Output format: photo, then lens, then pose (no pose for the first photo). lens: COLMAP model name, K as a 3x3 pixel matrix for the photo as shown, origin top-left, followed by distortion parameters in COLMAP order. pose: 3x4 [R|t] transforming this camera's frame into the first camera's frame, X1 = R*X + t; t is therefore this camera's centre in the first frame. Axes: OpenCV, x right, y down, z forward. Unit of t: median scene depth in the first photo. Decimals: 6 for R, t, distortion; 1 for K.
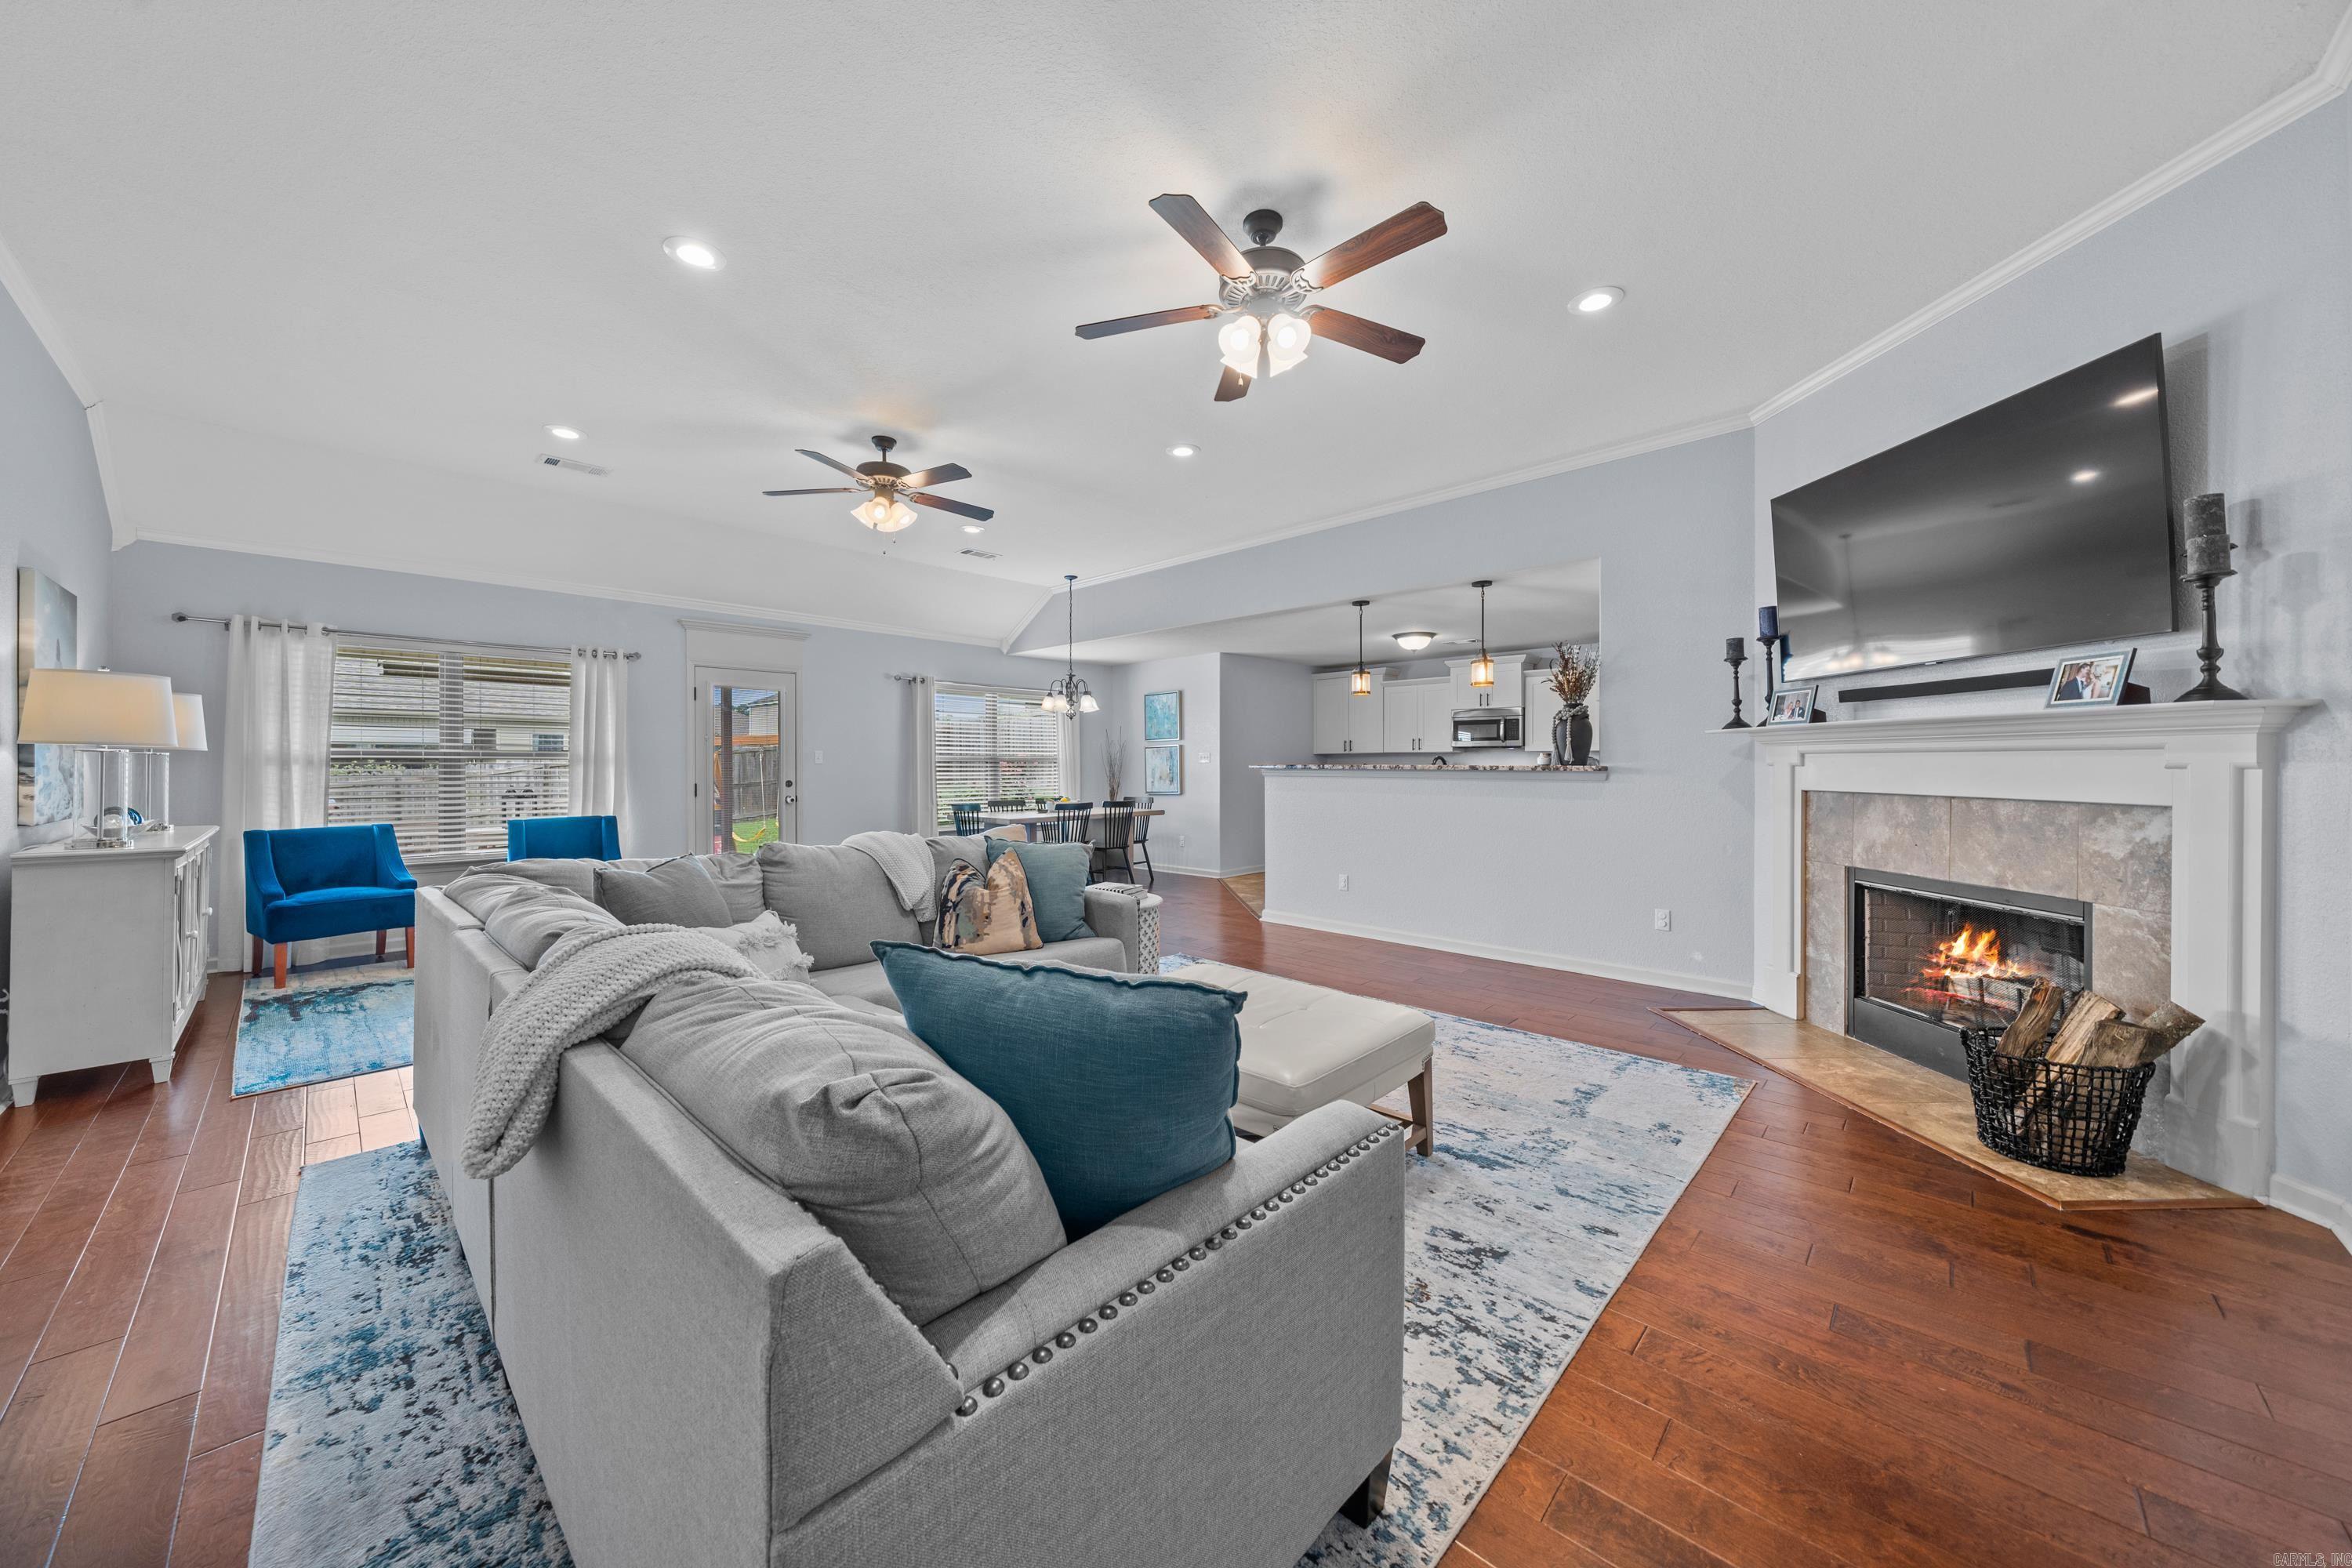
lens RADIAL K [[826.4, 0, 1176.9], [0, 826.4, 768.0], [0, 0, 1]] dist [-0.007588, -0.000697]
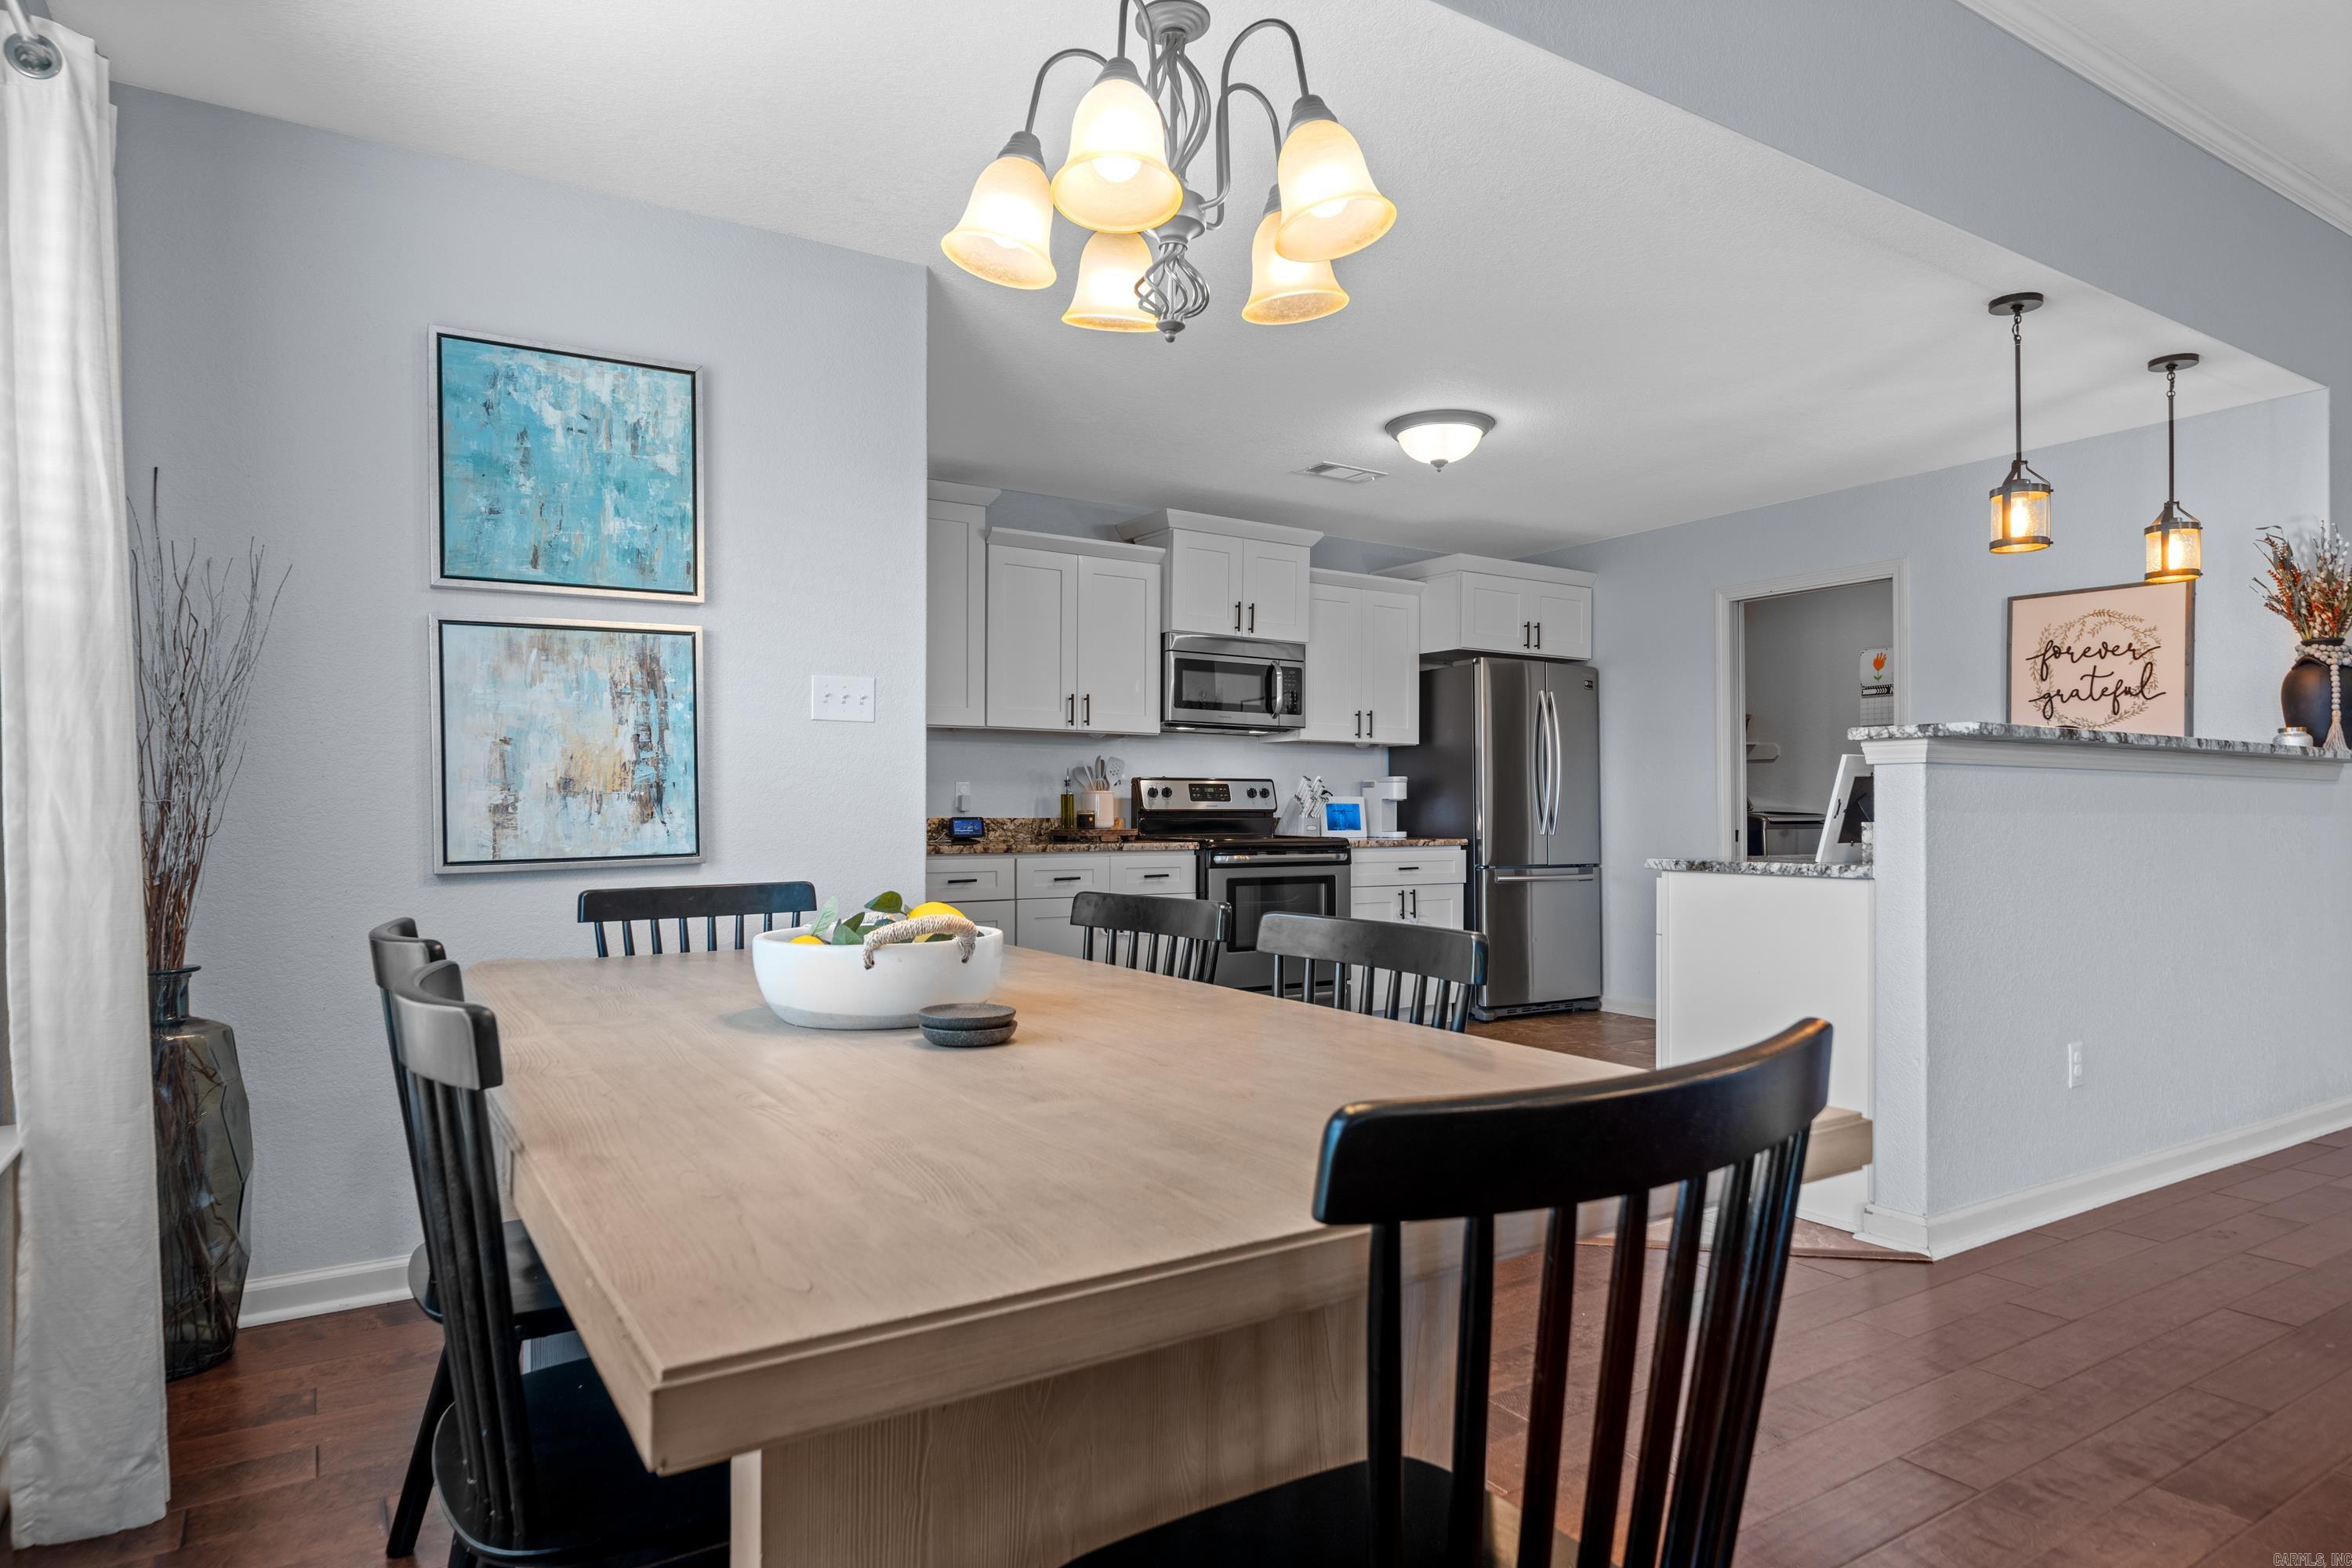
lens RADIAL K [[1318.9, 0, 1208.5], [0, 1318.9, 791.0], [0, 0, 1]] dist [0.002495, 0.000377]
pose [[0.252175, 0.013707, 0.967585, -0.684079], [0.000867, 0.999896, -0.014390, 0.042404], [-0.967681, 0.004468, 0.252136, 1.889547]]
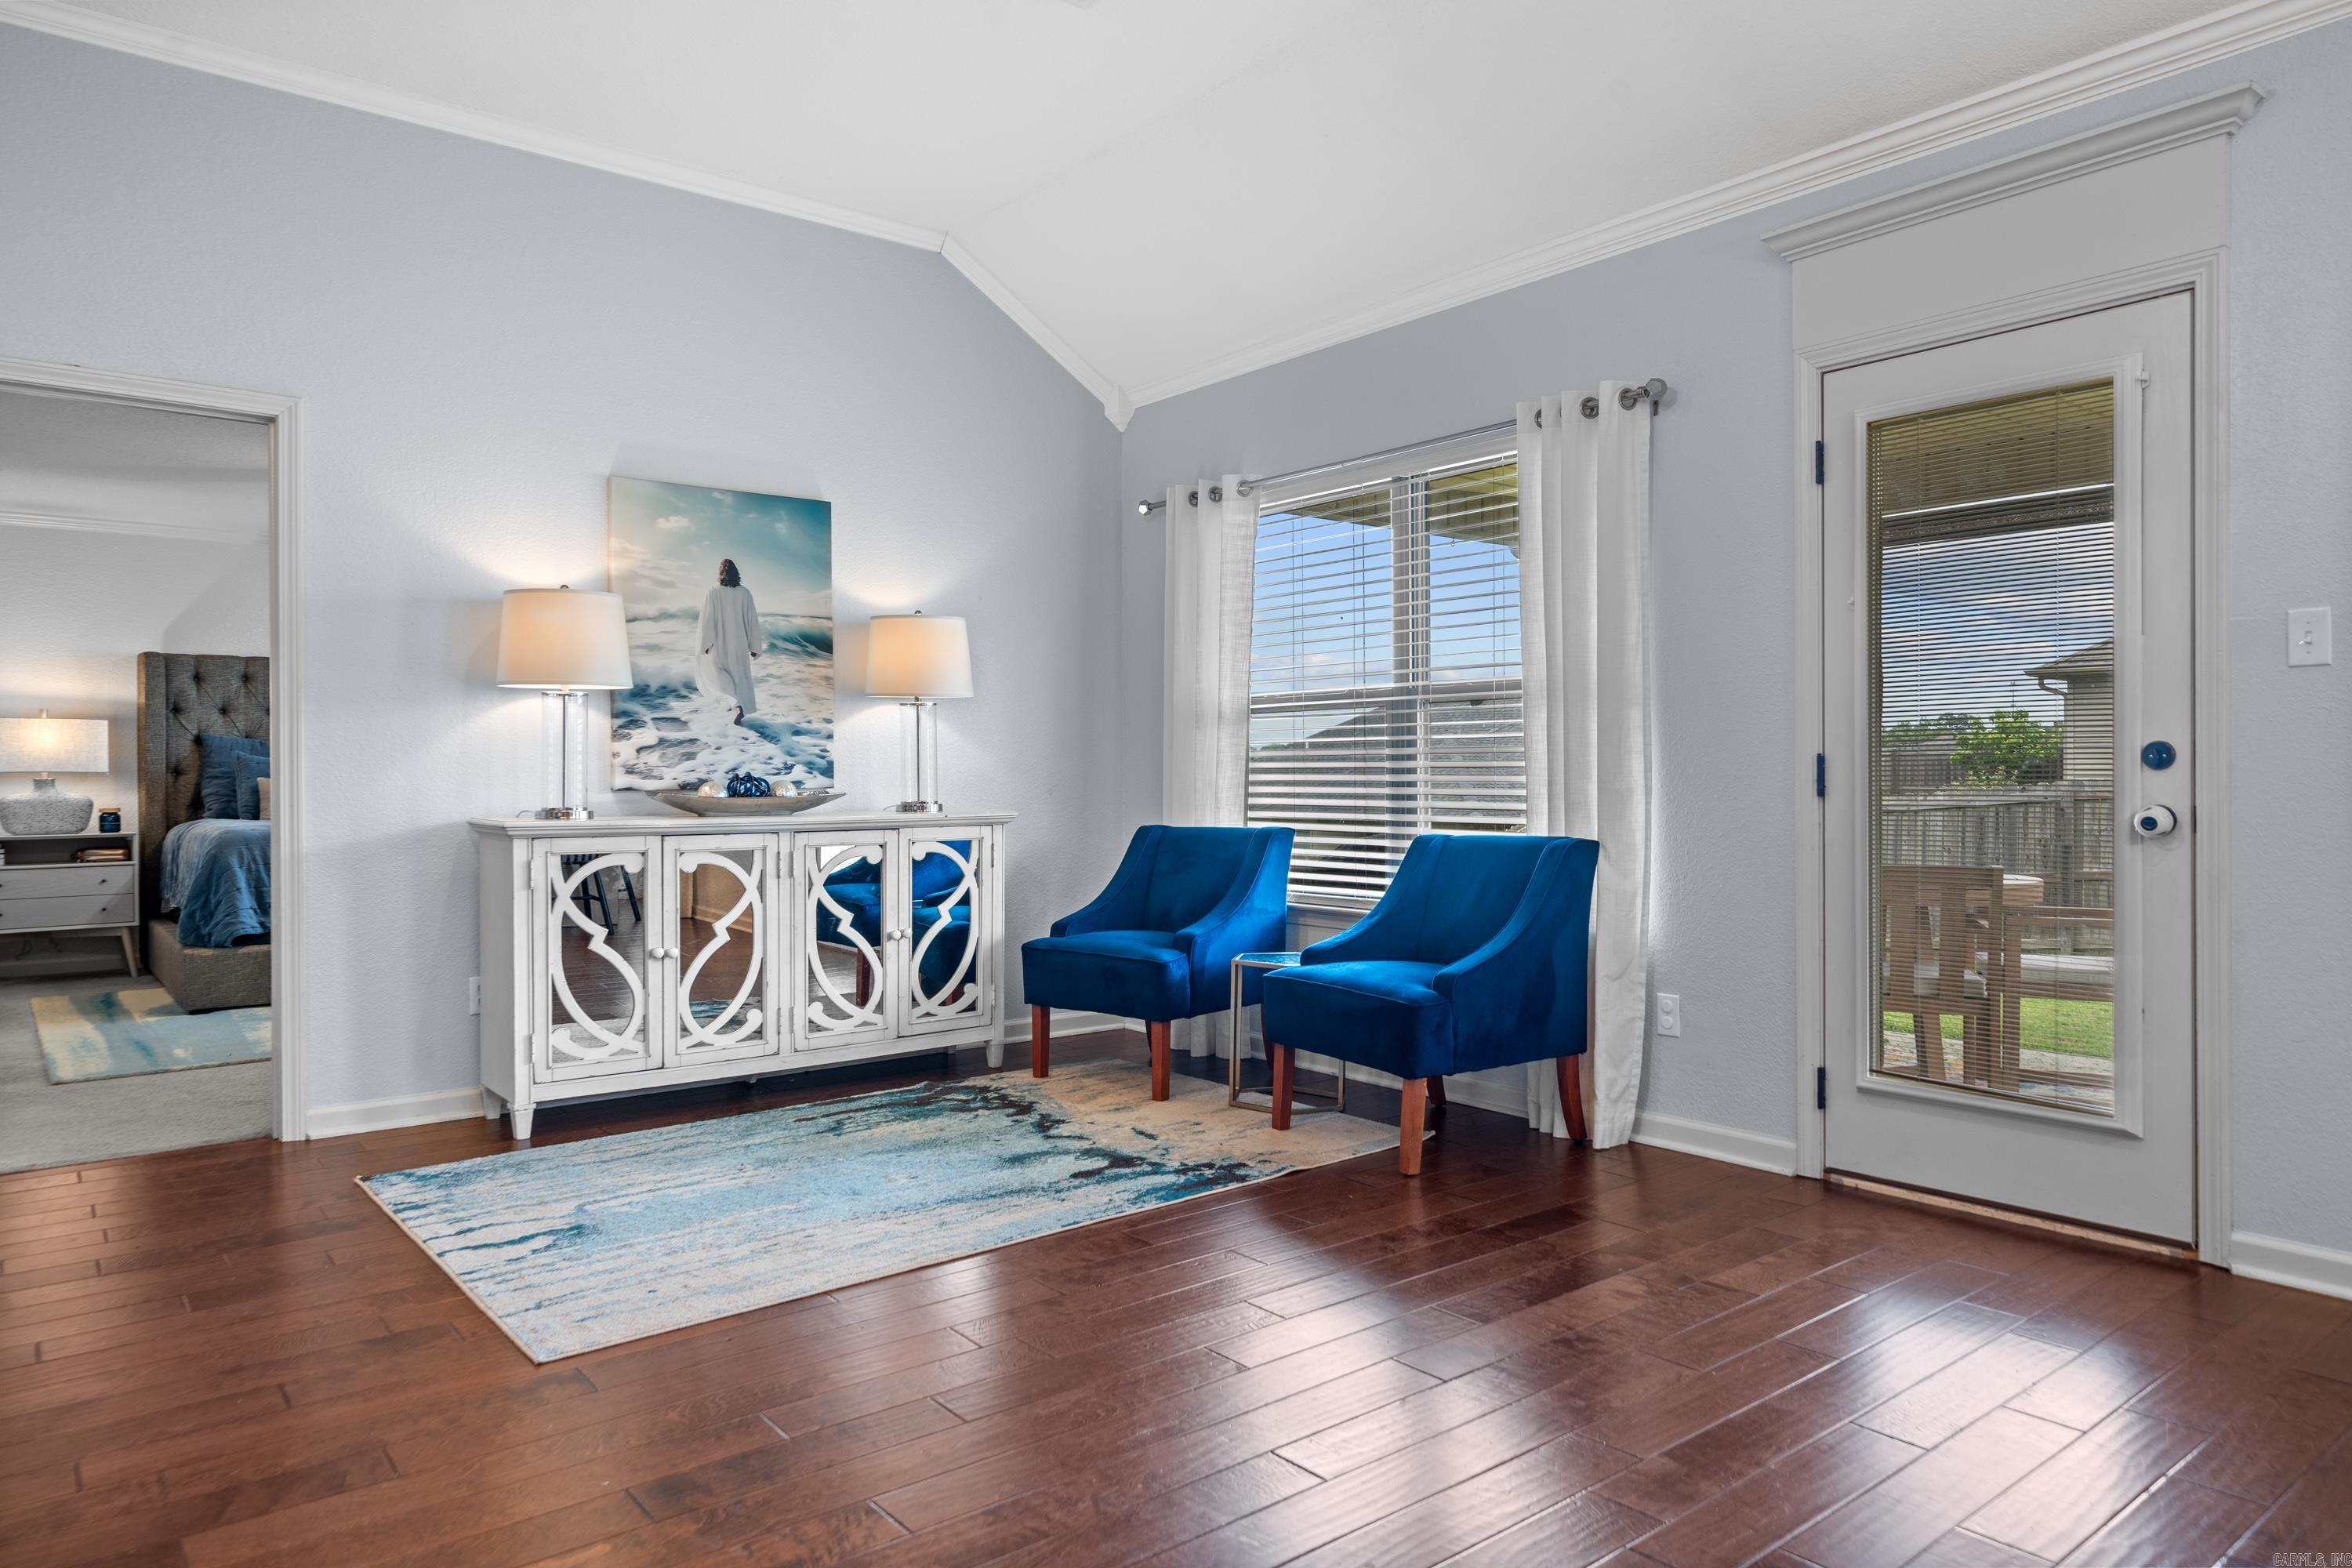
lens RADIAL K [[1472.4, 0, 1190.7], [0, 1472.4, 765.6], [0, 0, 1]] dist [-0.003452, -0.000035]
pose [[-0.136834, -0.002748, -0.990590, -0.008047], [0.006407, 0.999973, -0.003659, 0.041098], [0.990573, -0.006848, -0.136813, 1.471084]]
